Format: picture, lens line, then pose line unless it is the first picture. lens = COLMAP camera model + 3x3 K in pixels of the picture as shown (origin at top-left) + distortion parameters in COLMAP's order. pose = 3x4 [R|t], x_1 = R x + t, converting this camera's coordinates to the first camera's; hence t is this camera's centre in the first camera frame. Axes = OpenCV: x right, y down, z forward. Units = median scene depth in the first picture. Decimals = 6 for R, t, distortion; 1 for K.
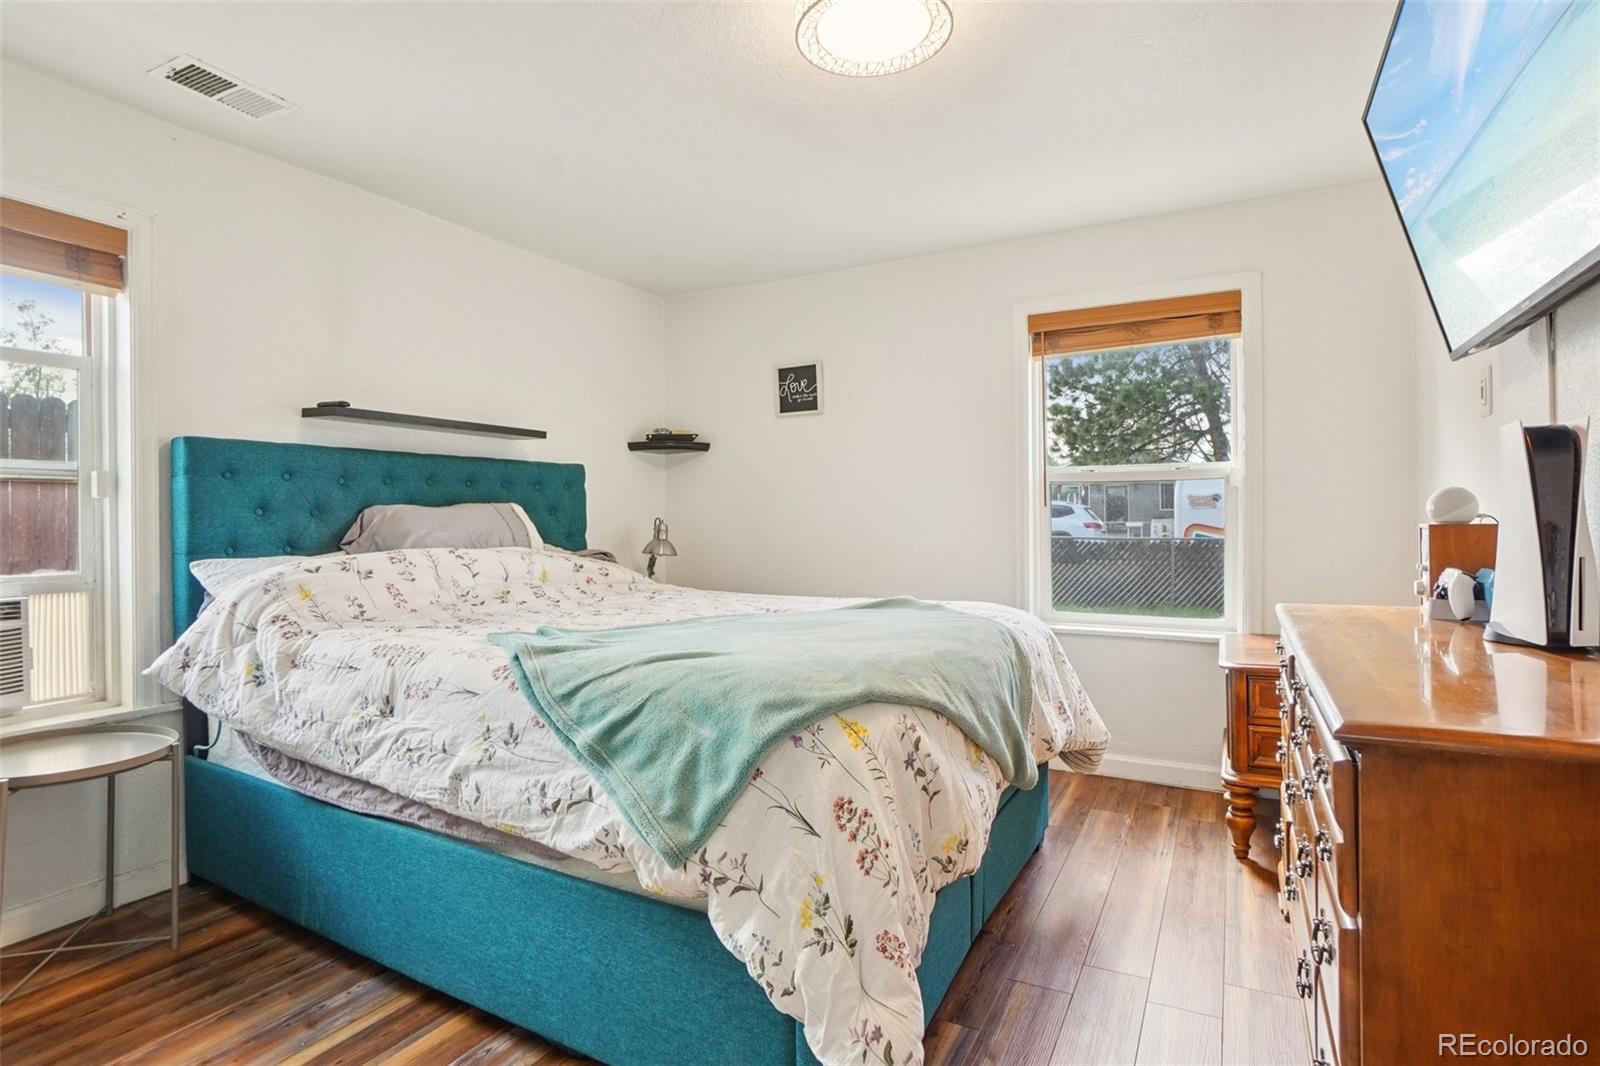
lens RADIAL K [[740.1, 0, 825.1], [0, 740.1, 522.8], [0, 0, 1]] dist [-0.028974, 0.008732]
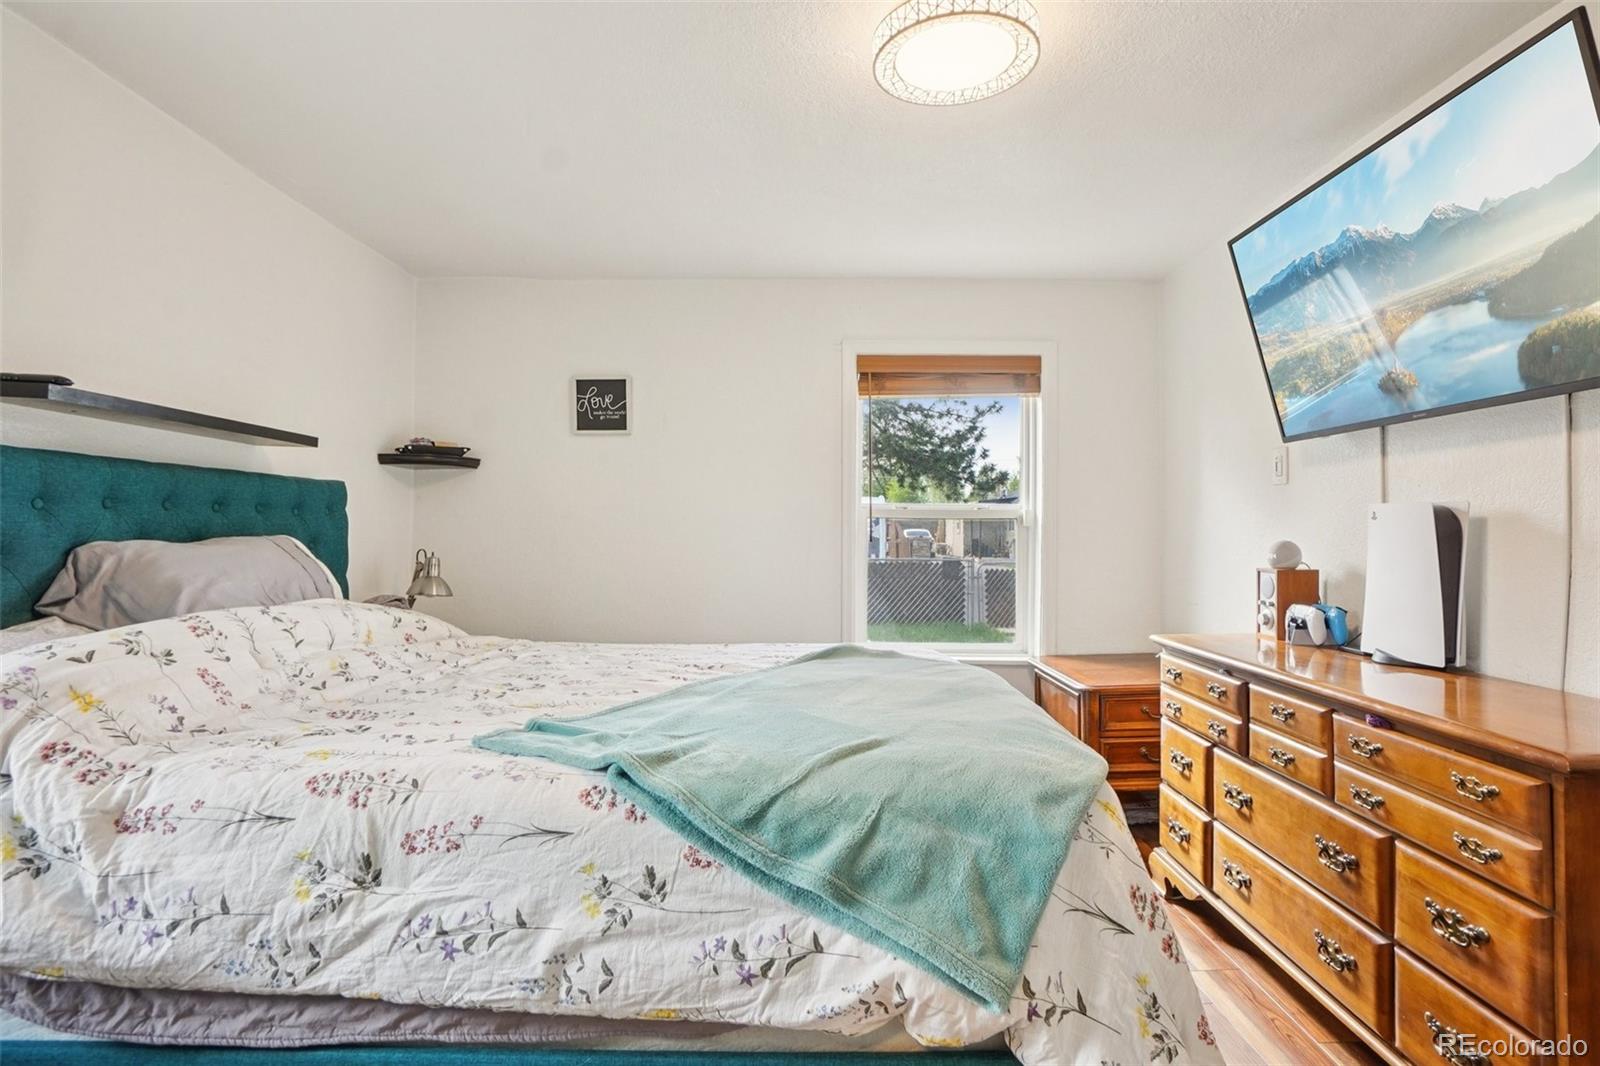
lens RADIAL K [[740.1, 0, 897.6], [0, 740.1, 549.7], [0, 0, 1]] dist [-0.028974, 0.008732]
pose [[0.891492, 0.007620, 0.452973, -0.443852], [-0.007889, 0.999968, -0.001296, -0.034040], [-0.452968, -0.002418, 0.891523, 0.201667]]
